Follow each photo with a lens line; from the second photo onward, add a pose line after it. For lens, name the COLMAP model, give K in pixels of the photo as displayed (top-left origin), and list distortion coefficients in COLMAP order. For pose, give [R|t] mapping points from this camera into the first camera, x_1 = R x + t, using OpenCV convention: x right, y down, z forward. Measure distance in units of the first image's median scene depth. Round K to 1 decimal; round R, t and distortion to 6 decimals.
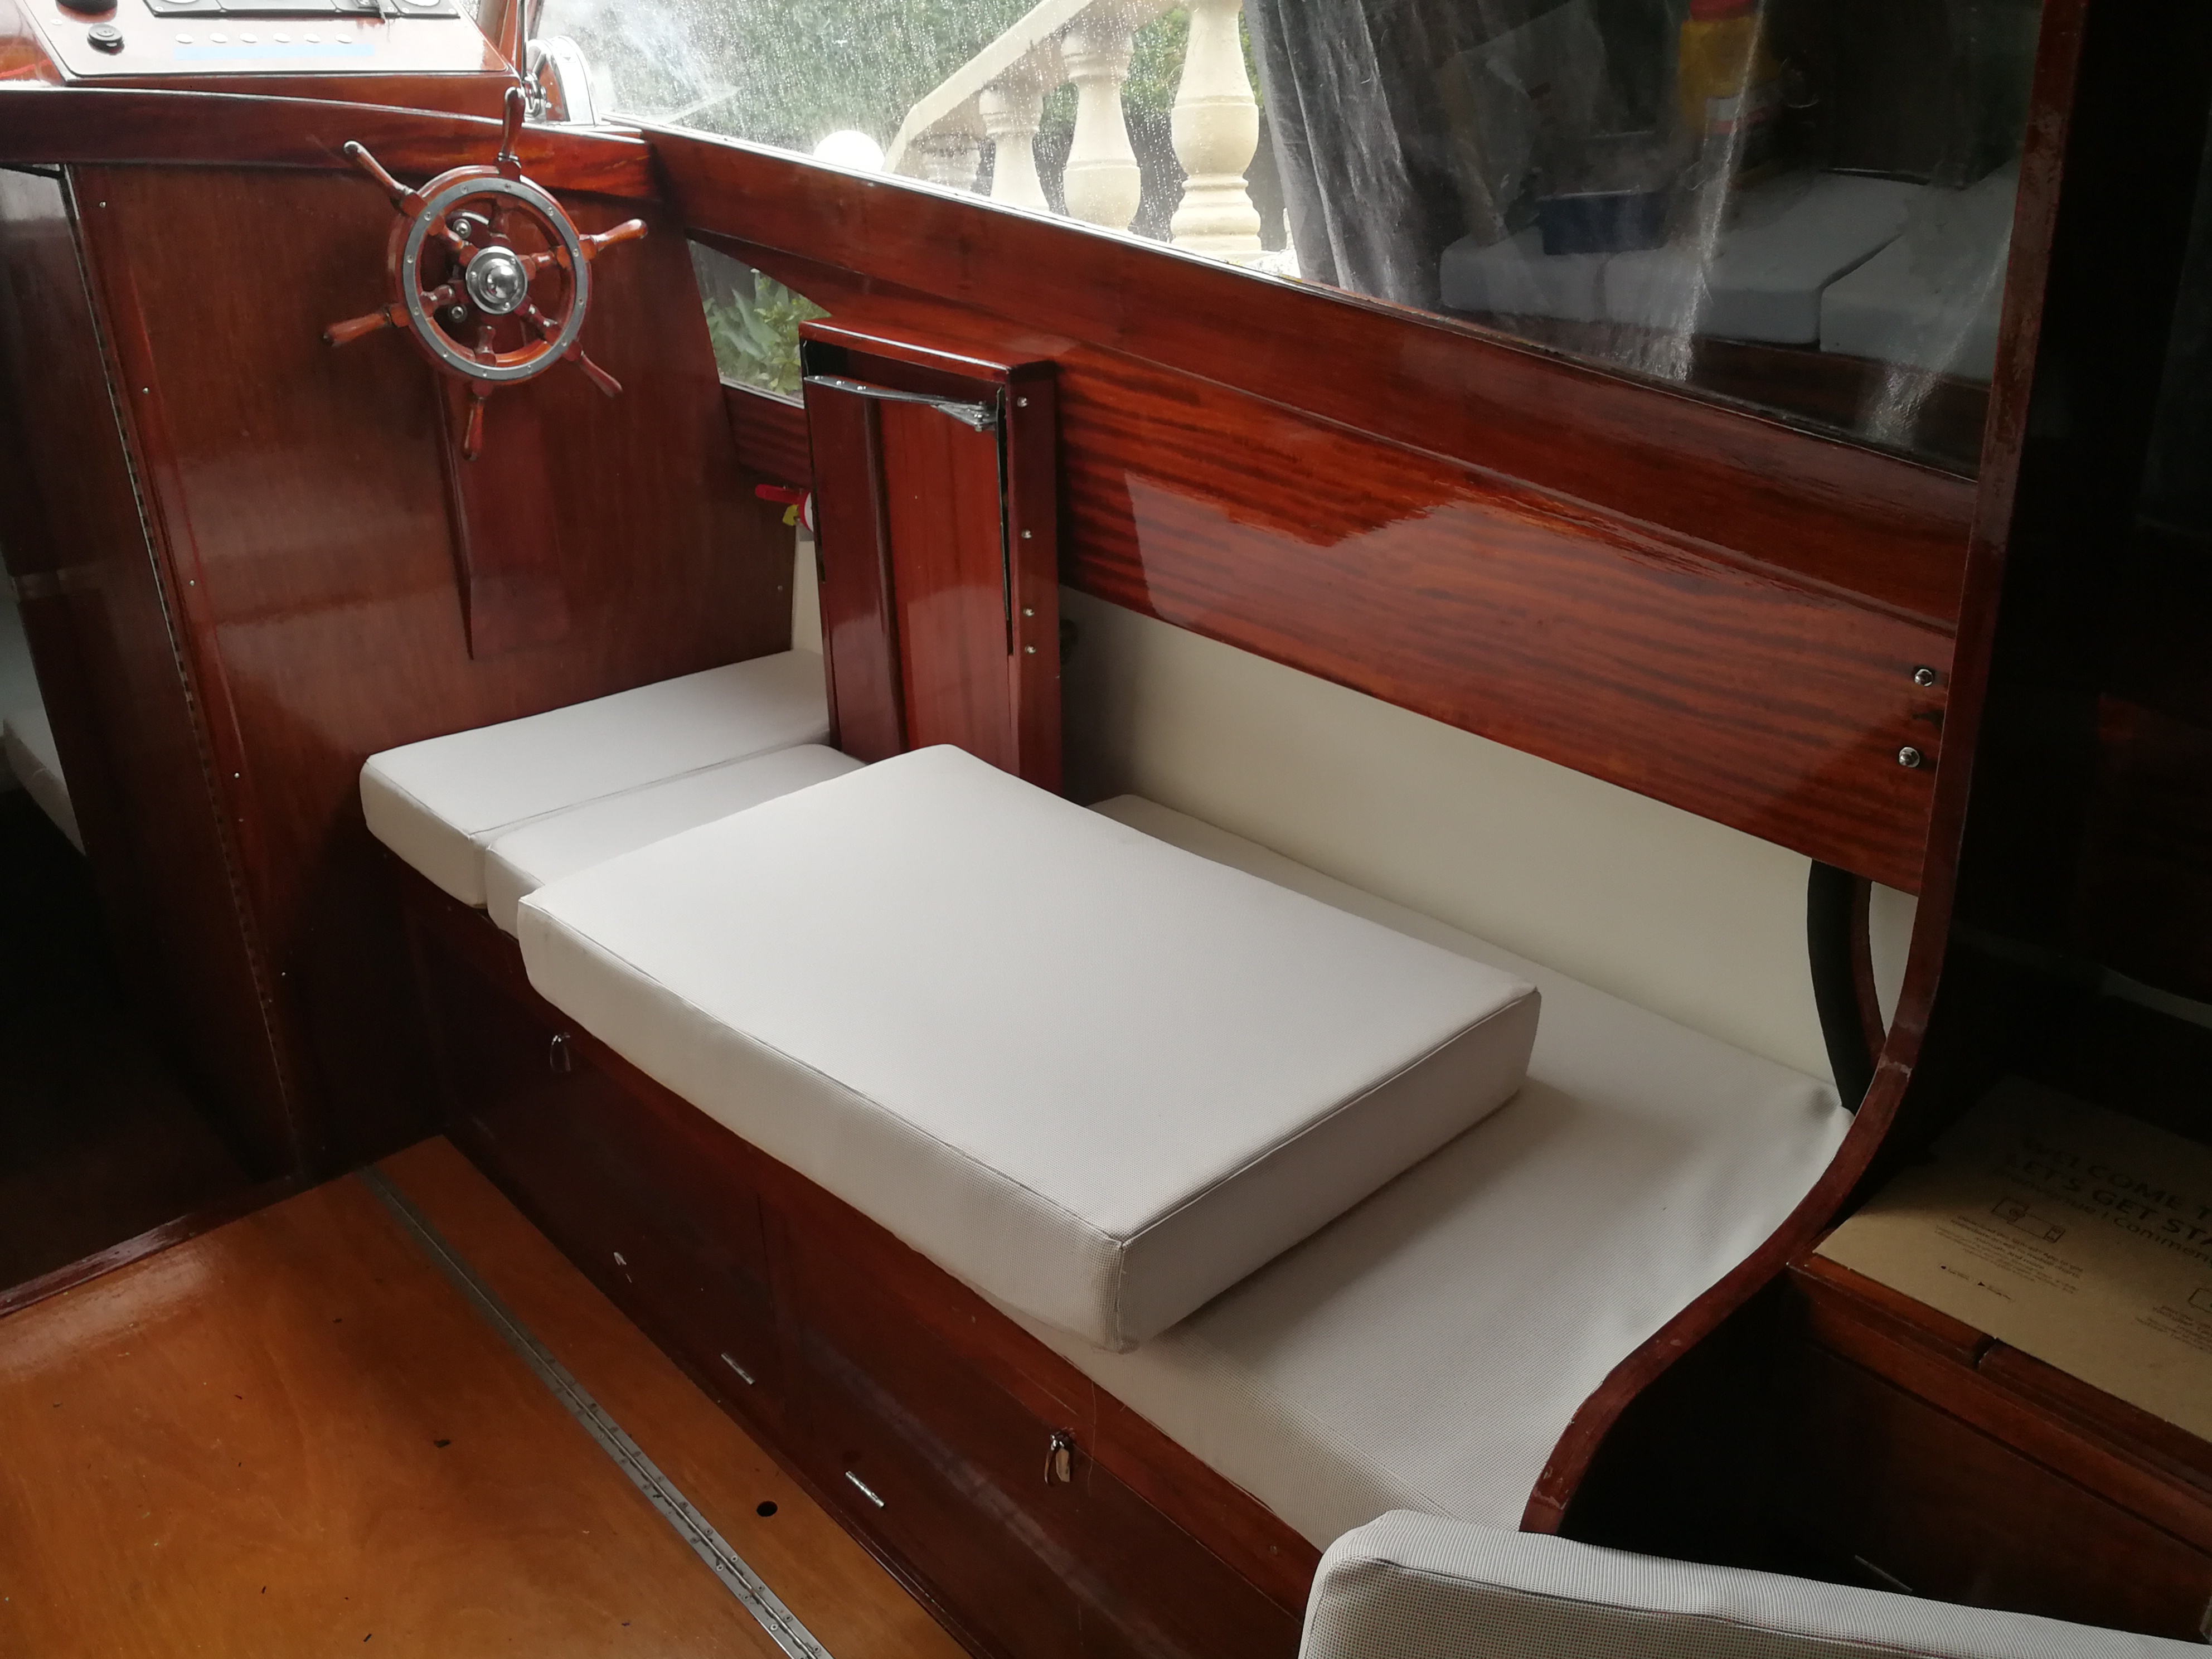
lens RADIAL K [[1803.4, 0, 1104.5], [0, 1803.4, 903.8], [0, 0, 1]] dist [0.112824, -0.153605]
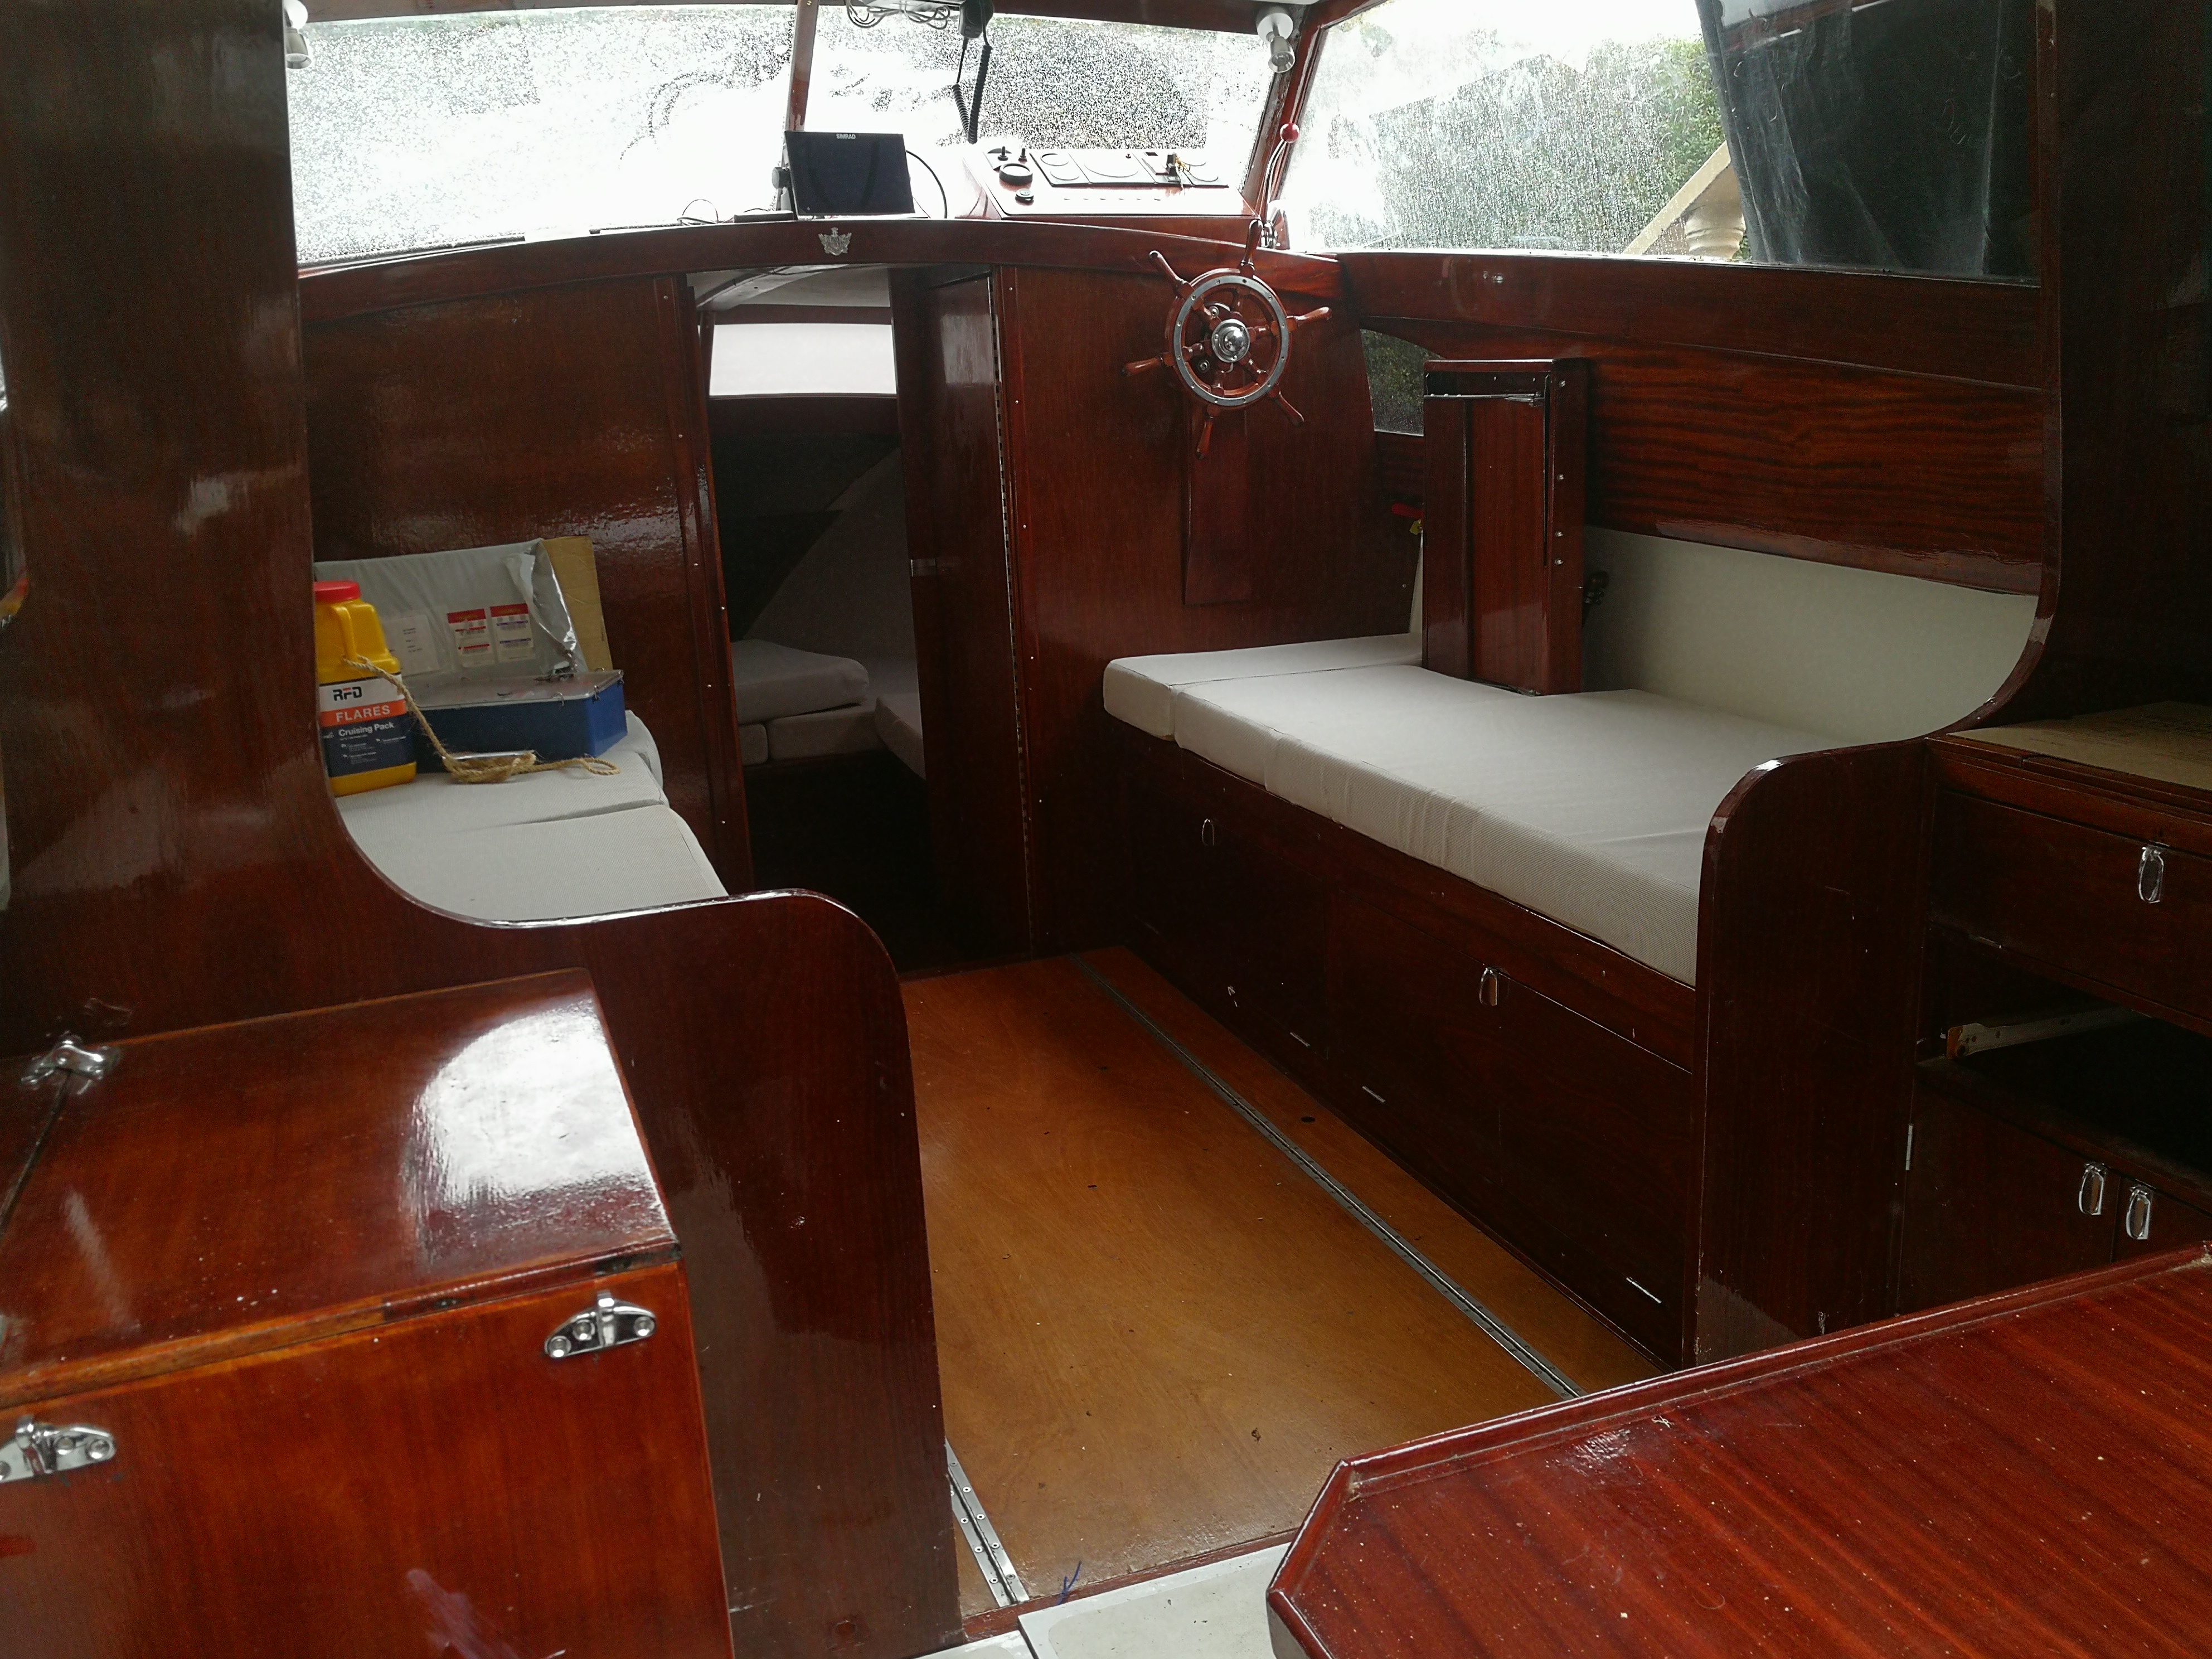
lens RADIAL K [[1807.8, 0, 1106.0], [0, 1807.8, 829.5], [0, 0, 1]] dist [0.007865, -0.011037]
pose [[0.926604, 0.059479, -0.371304, 0.158970], [-0.125873, 0.979510, -0.157213, 0.313339], [0.354346, 0.192412, 0.915105, -0.343797]]
